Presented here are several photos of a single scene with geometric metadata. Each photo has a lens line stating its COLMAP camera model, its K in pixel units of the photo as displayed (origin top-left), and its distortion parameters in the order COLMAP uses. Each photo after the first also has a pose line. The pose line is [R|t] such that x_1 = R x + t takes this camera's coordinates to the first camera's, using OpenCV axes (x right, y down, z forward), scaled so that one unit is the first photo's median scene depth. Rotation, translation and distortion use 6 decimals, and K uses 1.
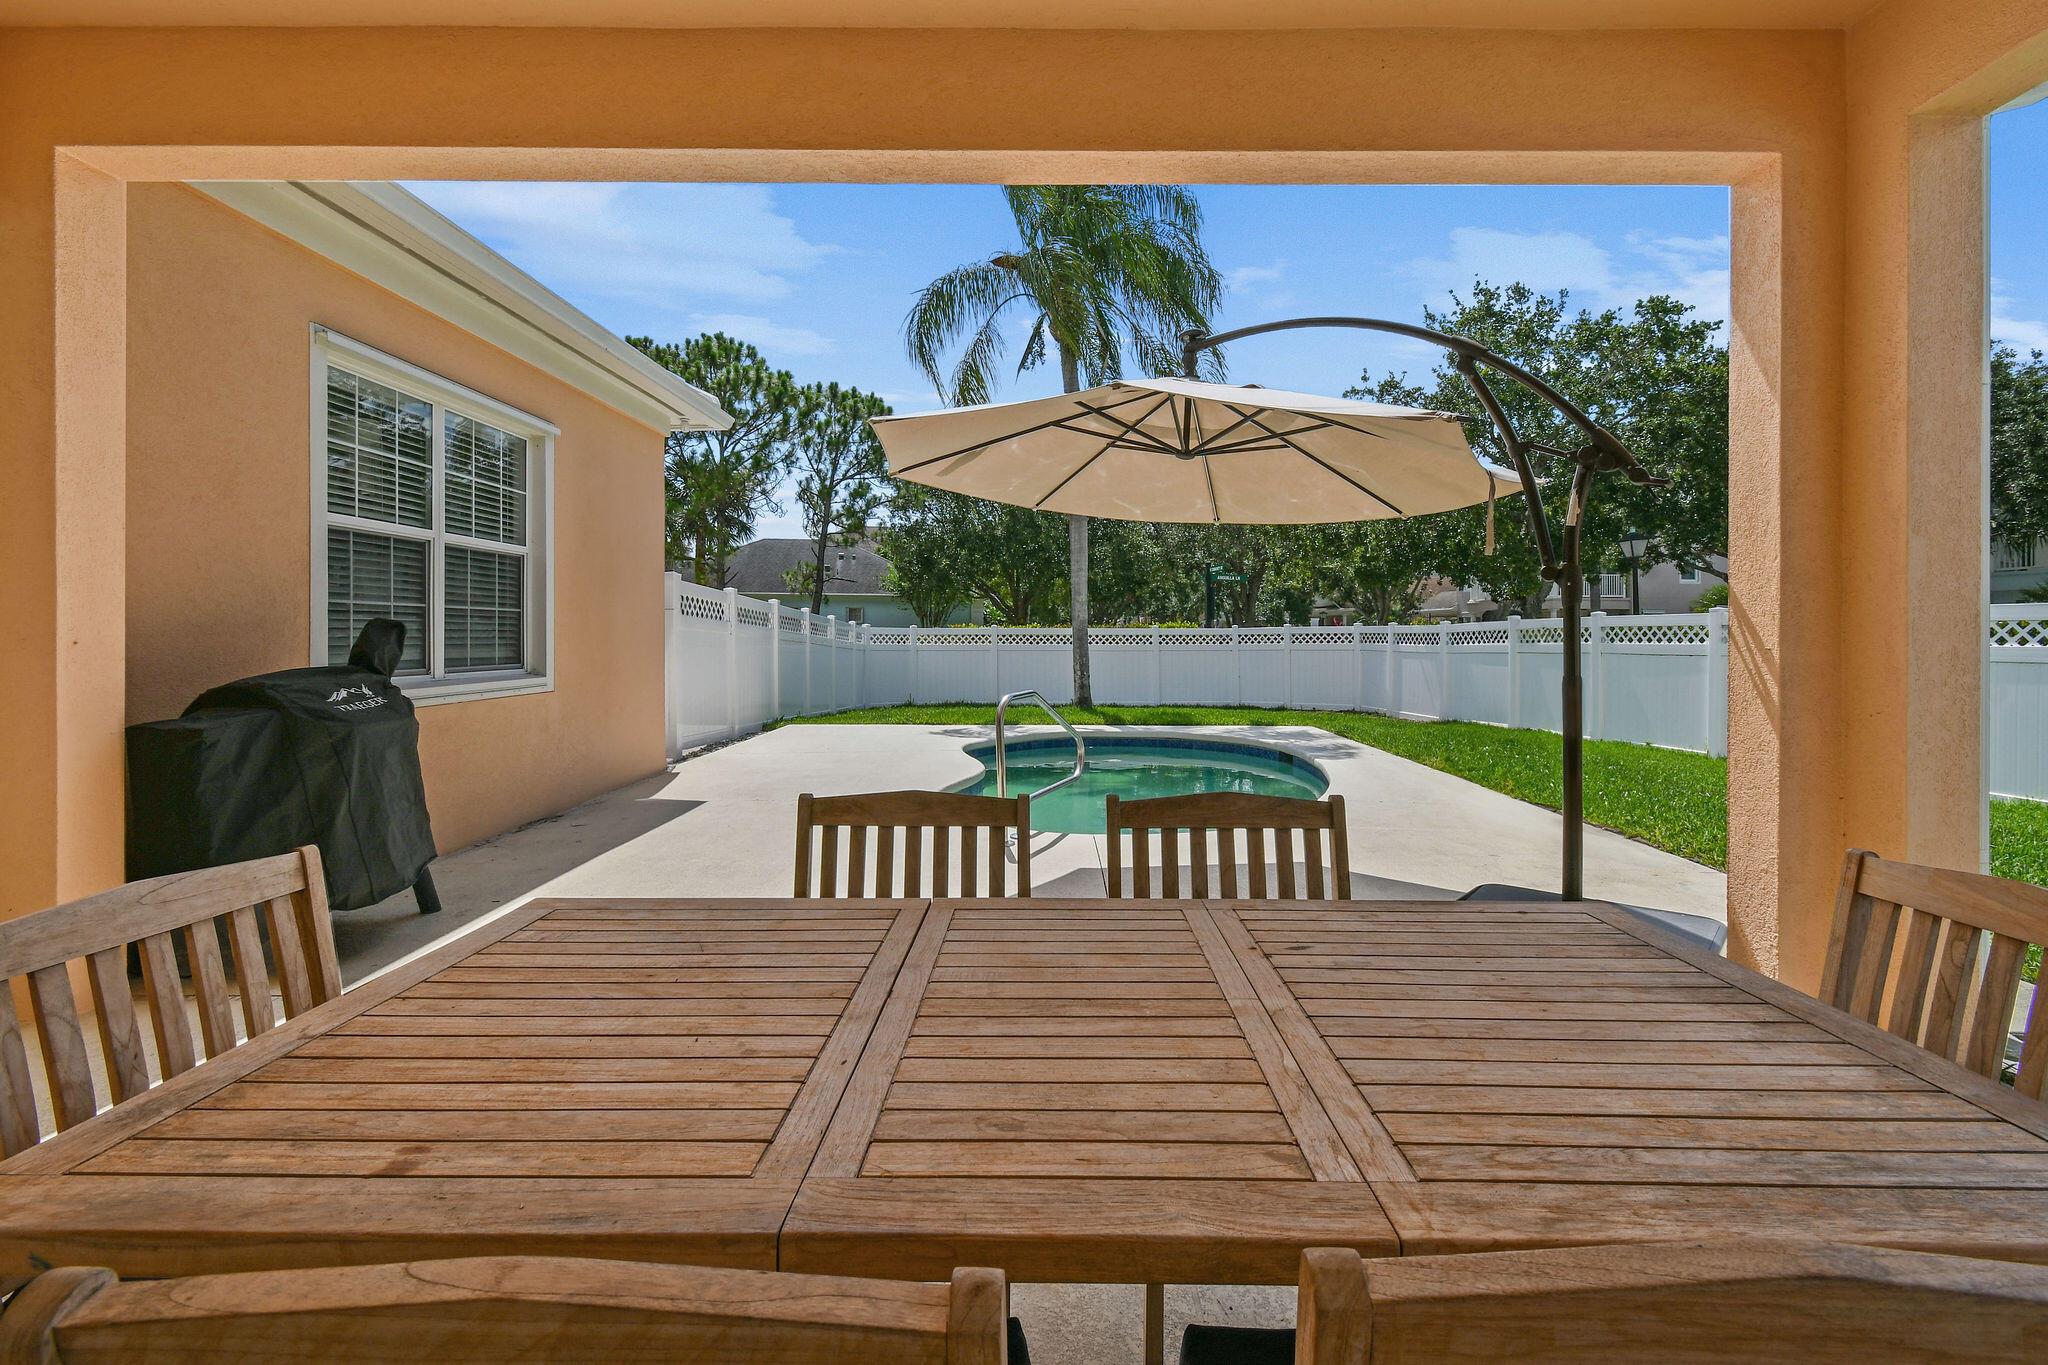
lens RADIAL K [[927.9, 0, 1046.9], [0, 927.9, 637.3], [0, 0, 1]] dist [0.001572, 0.000175]
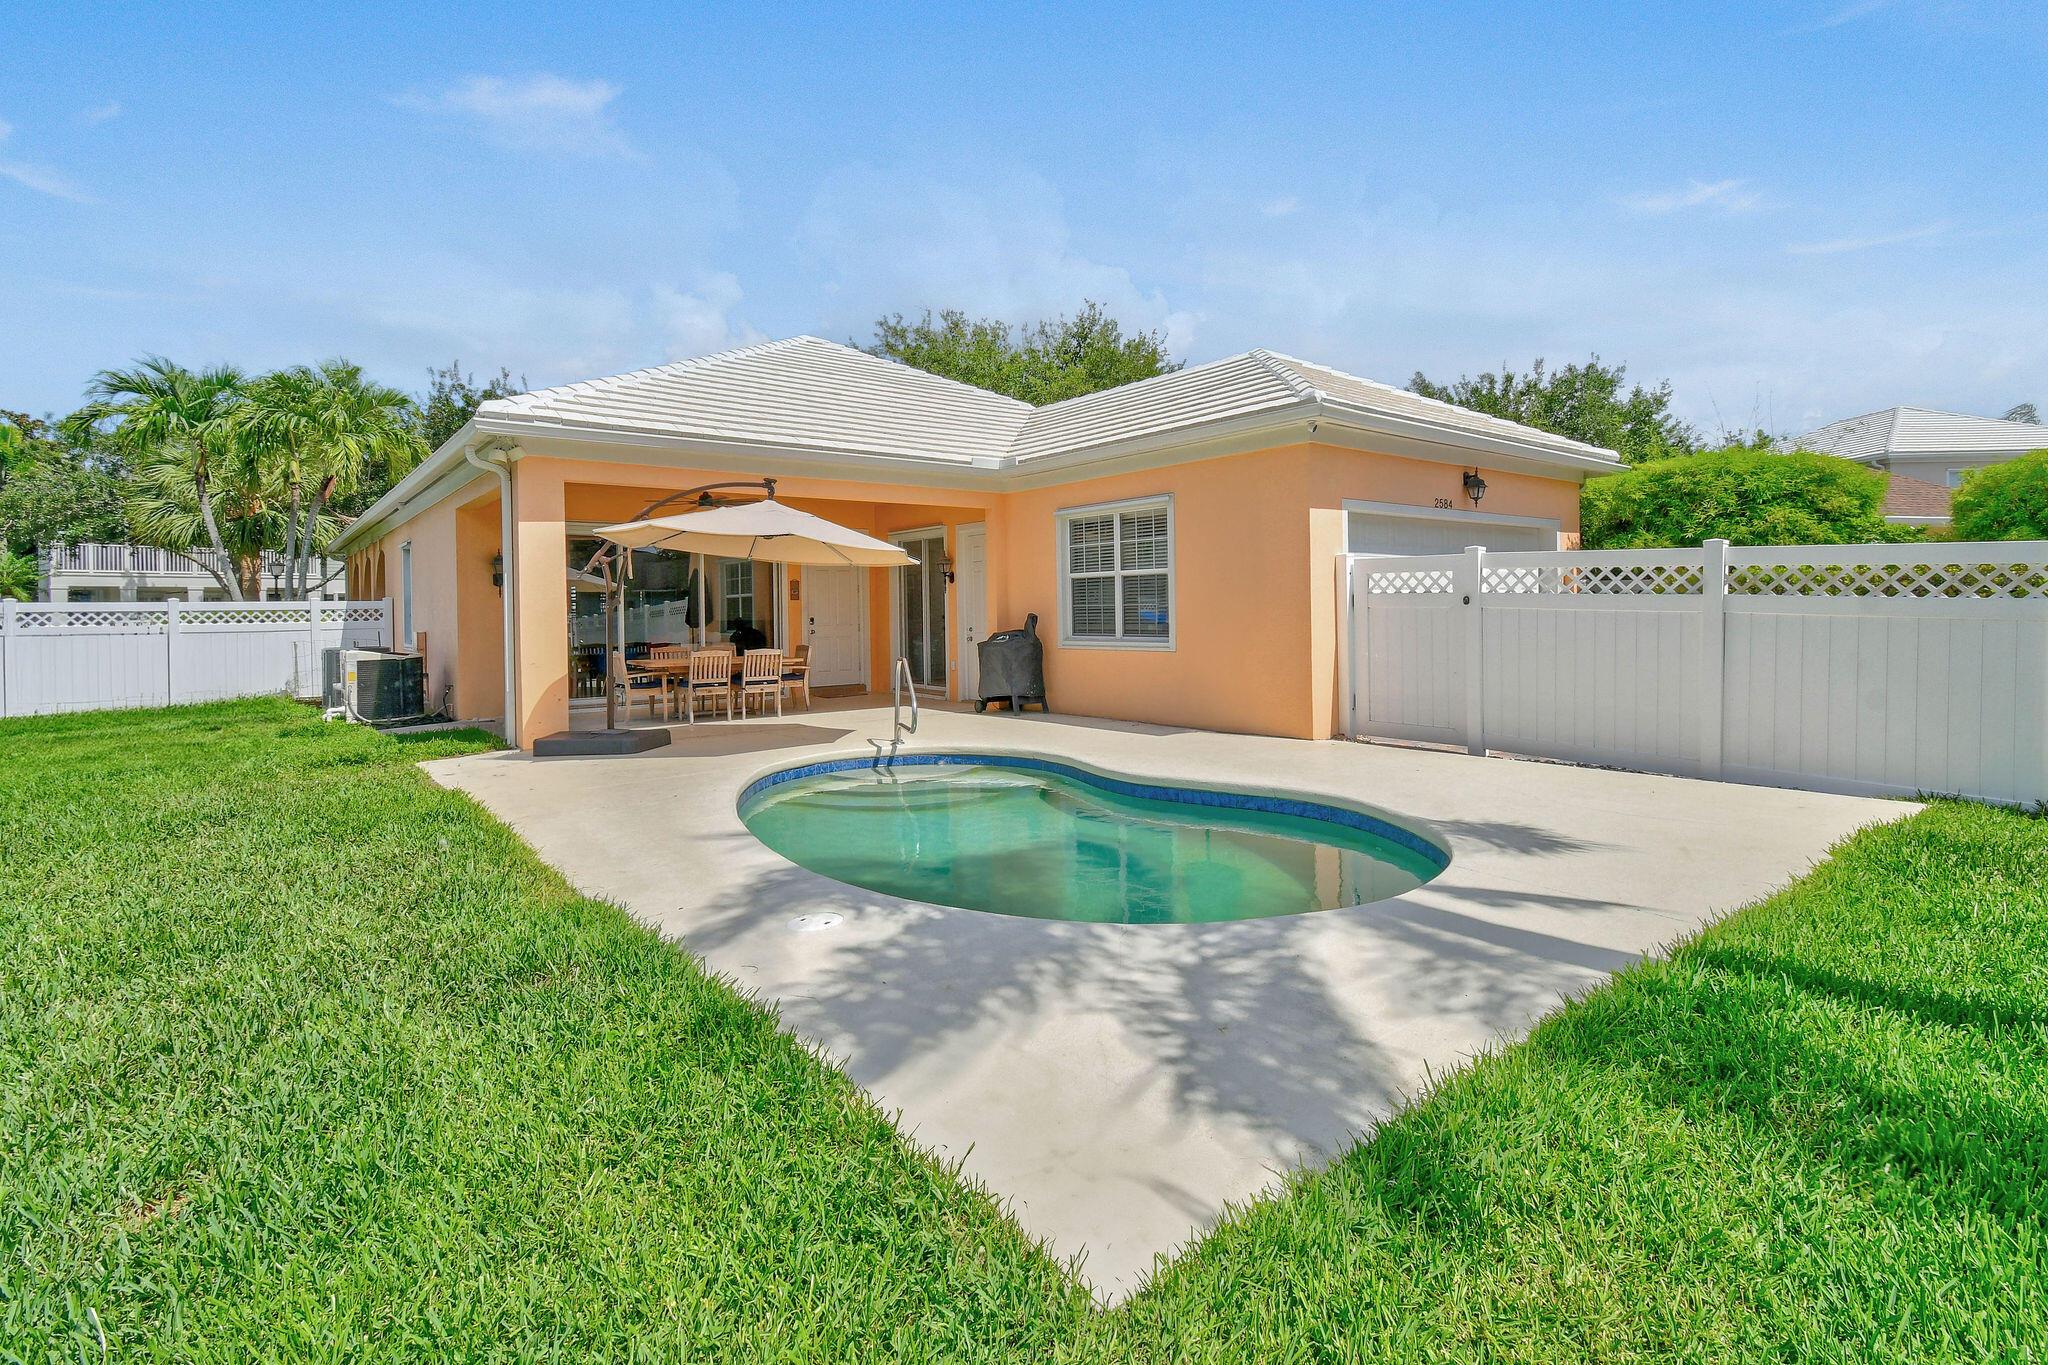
lens RADIAL K [[964.3, 0, 1025.5], [0, 964.3, 628.5], [0, 0, 1]] dist [0.000791, 0.000014]
pose [[-0.764234, 0.009110, -0.644874, 0.355321], [0.002638, 0.999936, 0.011000, -0.001487], [0.644933, 0.006705, -0.764209, 0.951931]]
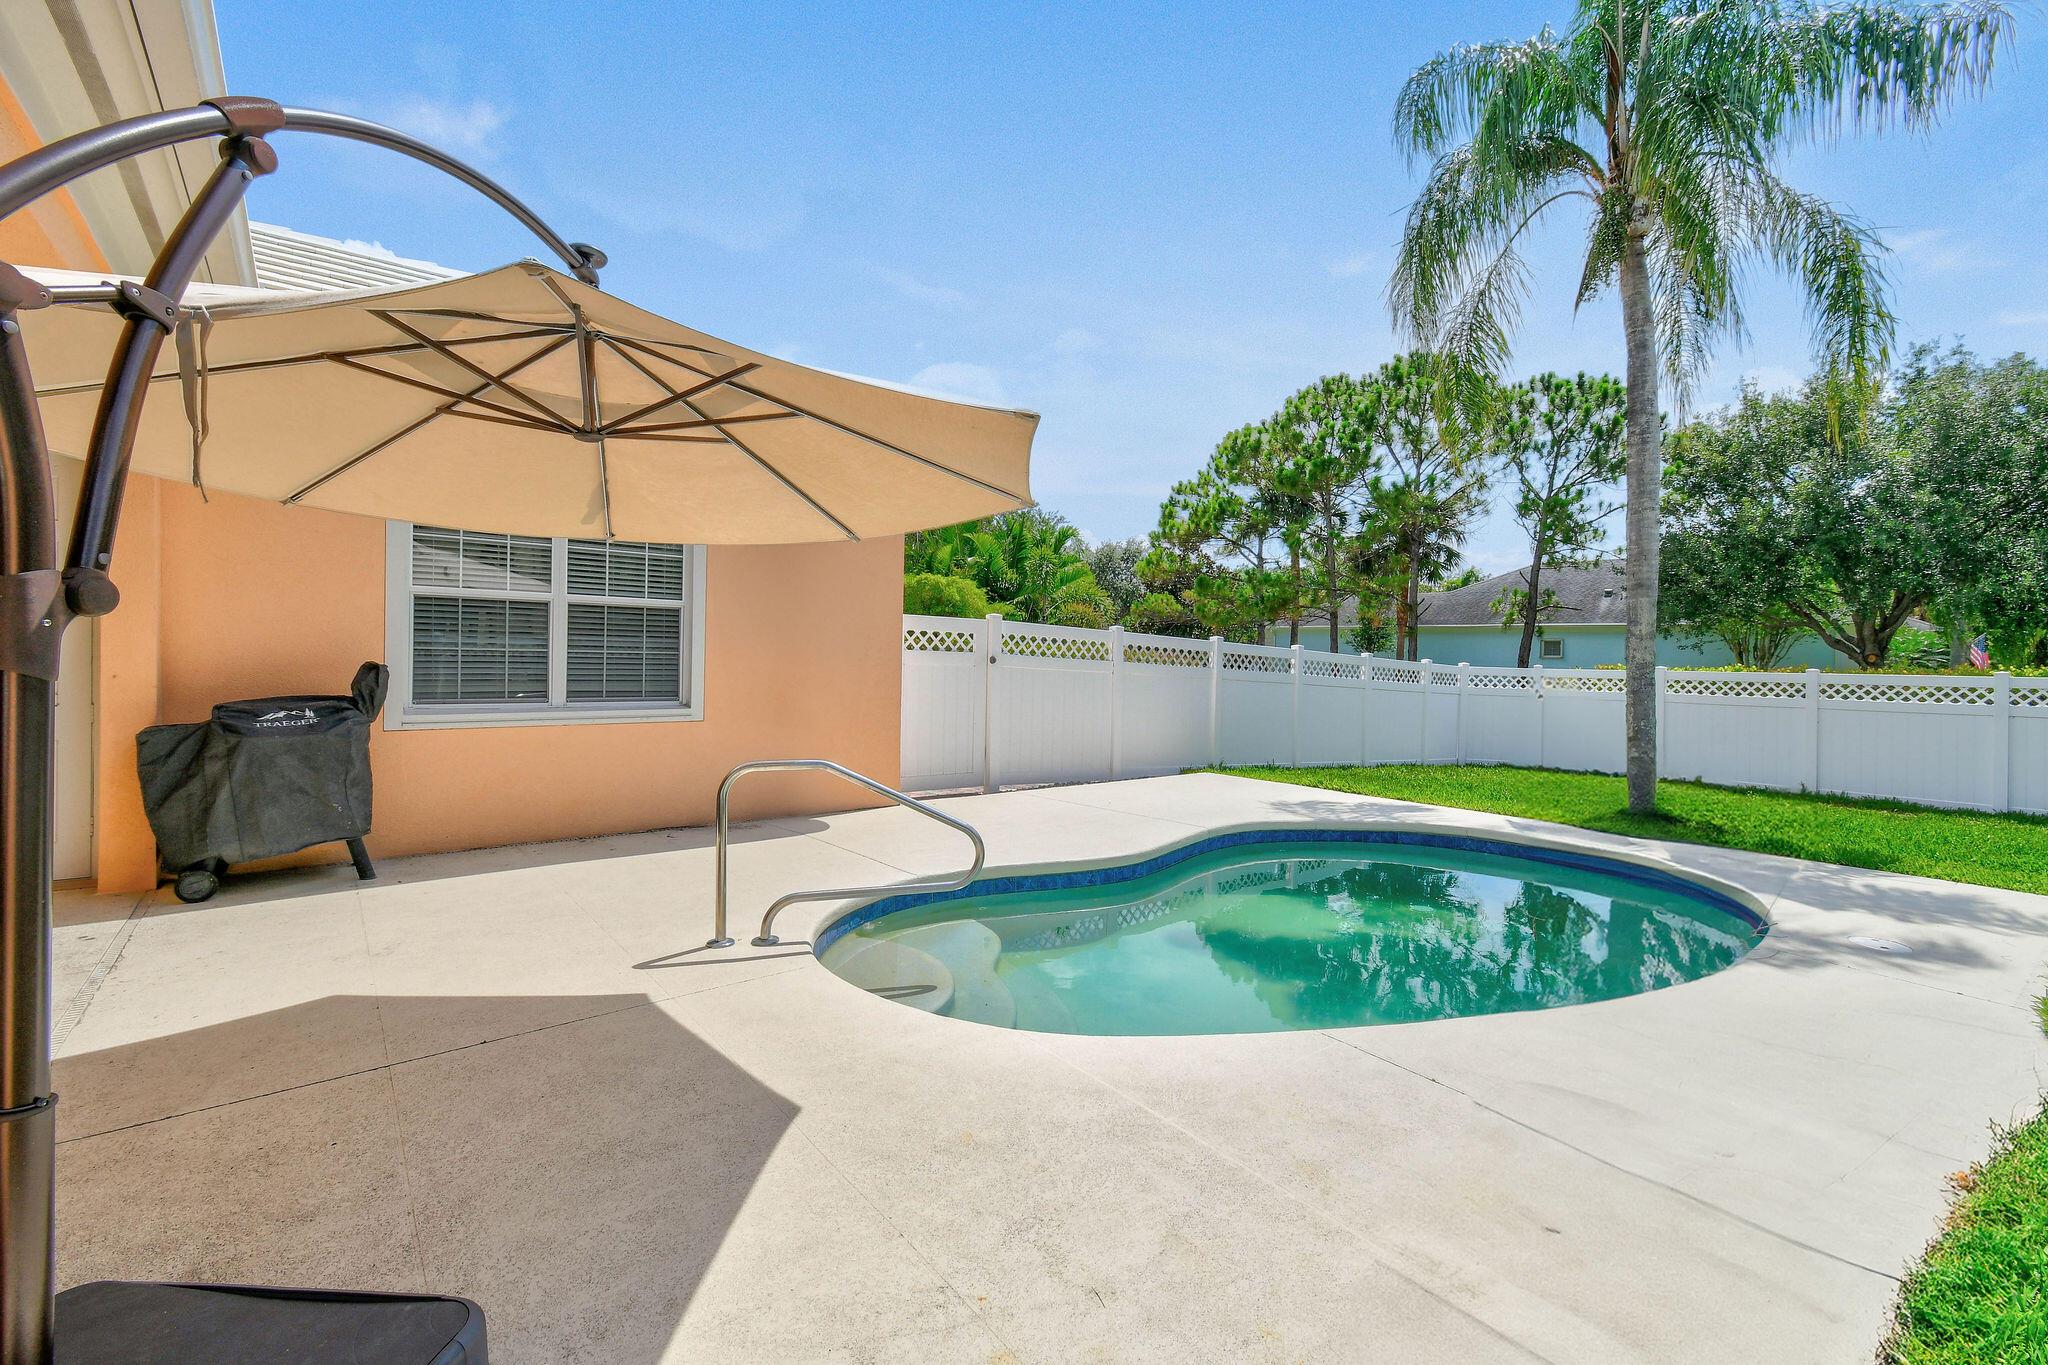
lens RADIAL K [[901.2, 0, 1019.6], [0, 901.2, 669.2], [0, 0, 1]] dist [0.009973, -0.000581]
pose [[0.615458, 0.019281, -0.787934, 0.275690], [-0.019316, 0.999769, 0.009378, -0.011563], [0.787933, 0.009448, 0.615688, 0.268160]]
